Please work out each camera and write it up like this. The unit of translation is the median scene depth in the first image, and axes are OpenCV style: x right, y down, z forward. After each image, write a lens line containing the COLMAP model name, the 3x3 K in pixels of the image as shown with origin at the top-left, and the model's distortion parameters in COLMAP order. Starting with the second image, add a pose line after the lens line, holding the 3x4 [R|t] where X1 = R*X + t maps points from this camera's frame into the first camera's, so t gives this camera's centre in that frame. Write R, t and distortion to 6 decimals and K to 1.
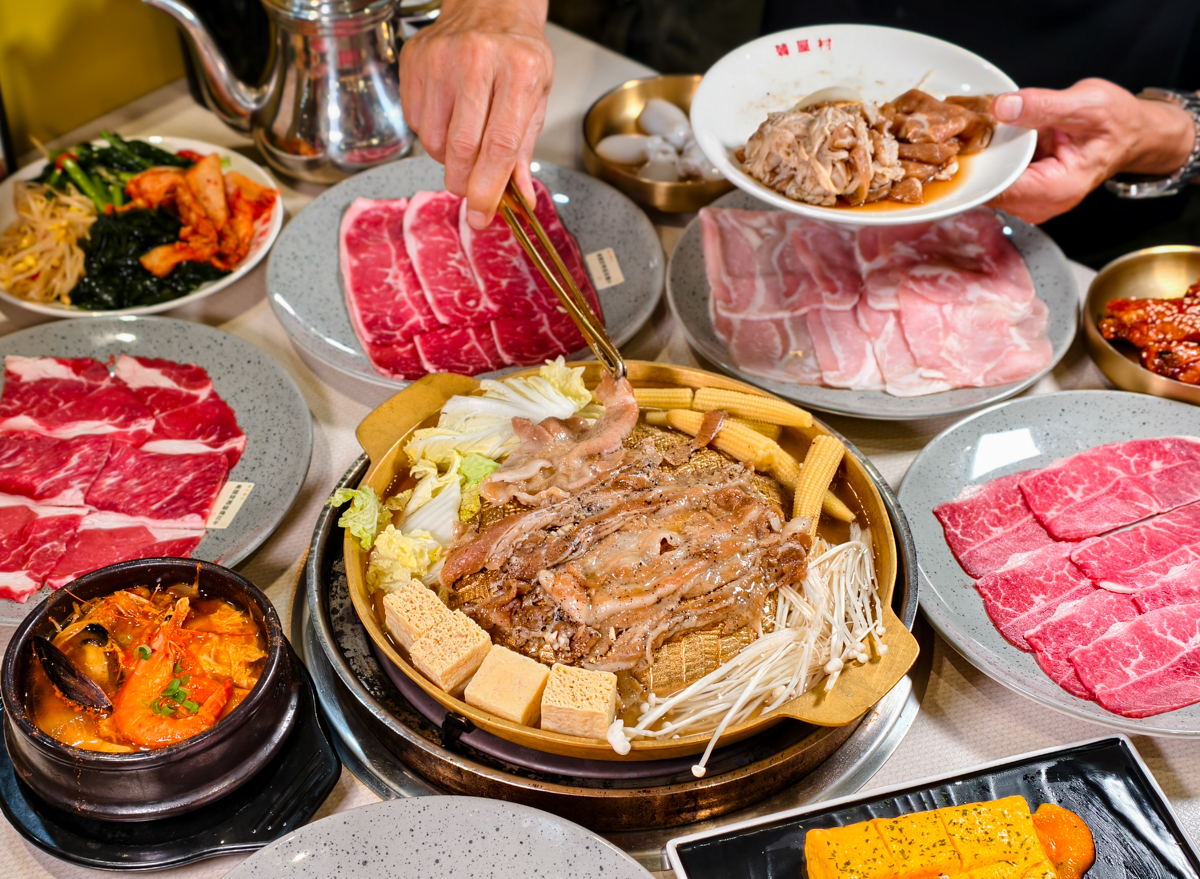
lens RADIAL K [[1820.2, 0, 573.3], [0, 1820.2, 438.0], [0, 0, 1]] dist [0.254112, -1.240587]
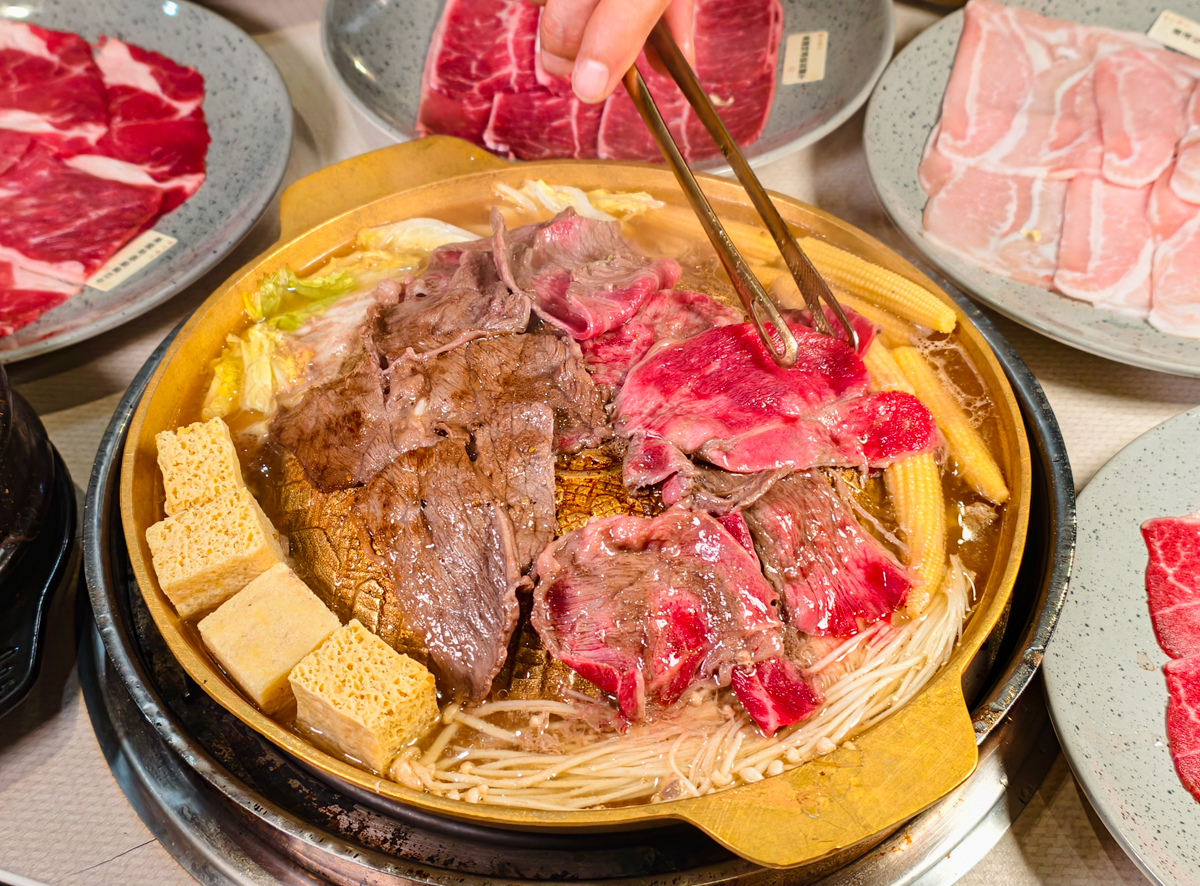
lens RADIAL K [[1749.0, 0, 600.0], [0, 1749.0, 443.0], [0, 0, 1]] dist [0.147973, -0.571911]
pose [[0.942116, 0.243030, -0.230987, 0.145245], [-0.223141, 0.968667, 0.109054, -0.009188], [0.250252, -0.051199, 0.966826, 0.374208]]
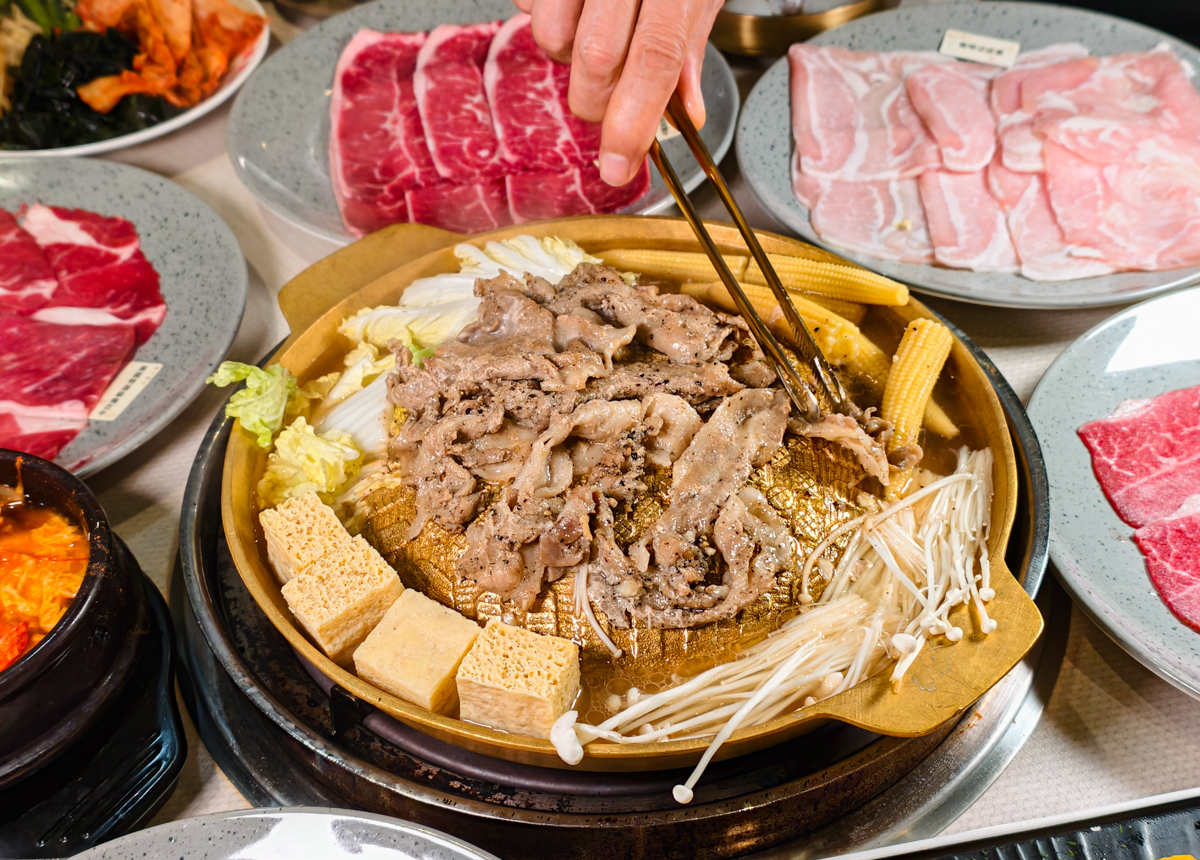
lens RADIAL K [[1699.2, 0, 600.0], [0, 1699.2, 430.0], [0, 0, 1]] dist [0.162744, -0.587790]
pose [[0.995500, 0.037230, -0.087137, 0.065148], [-0.036299, 0.999266, 0.012255, 0.035059], [0.087529, -0.009037, 0.996121, 0.301125]]
